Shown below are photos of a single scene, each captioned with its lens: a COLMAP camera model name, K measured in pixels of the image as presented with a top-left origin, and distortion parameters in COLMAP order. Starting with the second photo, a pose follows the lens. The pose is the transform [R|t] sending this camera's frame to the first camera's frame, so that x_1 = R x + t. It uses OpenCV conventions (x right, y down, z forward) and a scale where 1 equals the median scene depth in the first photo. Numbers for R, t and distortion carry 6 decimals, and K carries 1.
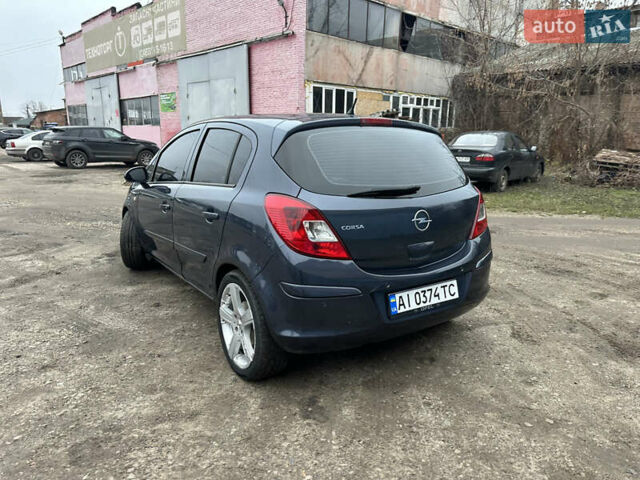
lens RADIAL K [[450.3, 0, 316.5], [0, 450.3, 242.3], [0, 0, 1]] dist [0.038795, -0.047455]
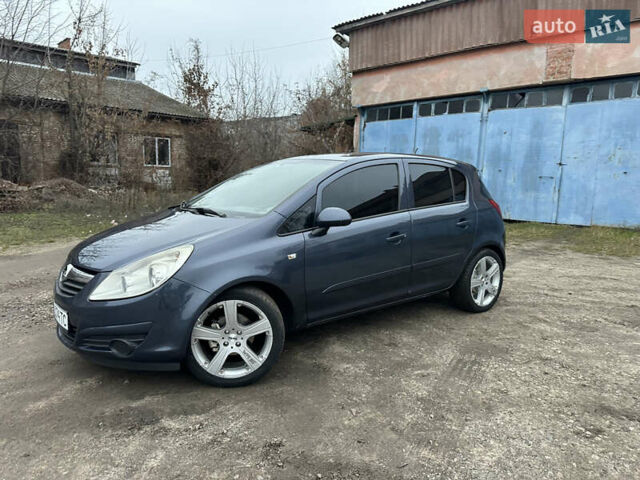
lens RADIAL K [[450.3, 0, 316.5], [0, 450.3, 242.3], [0, 0, 1]] dist [0.038795, -0.047455]
pose [[-0.062080, -0.158474, 0.985410, -0.965057], [0.207843, 0.963616, 0.168063, -0.201468], [-0.976190, 0.215244, -0.026884, 0.882478]]
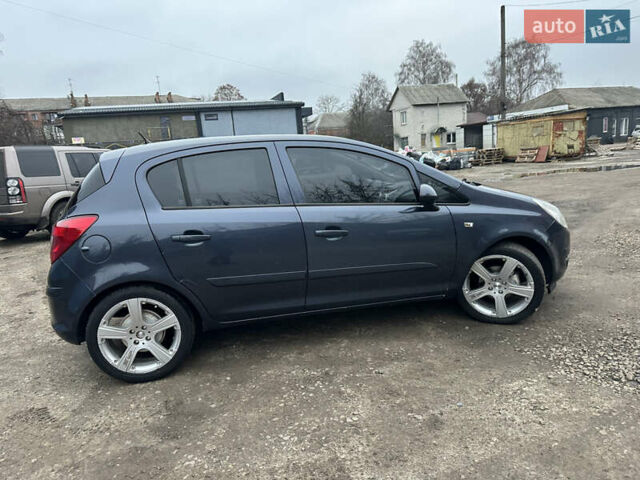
lens RADIAL K [[450.3, 0, 316.5], [0, 450.3, 242.3], [0, 0, 1]] dist [0.038795, -0.047455]
pose [[-0.370838, 0.191016, -0.908841, 0.633619], [-0.135687, 0.956974, 0.256497, -0.243140], [0.918732, 0.218437, -0.328964, 1.118851]]
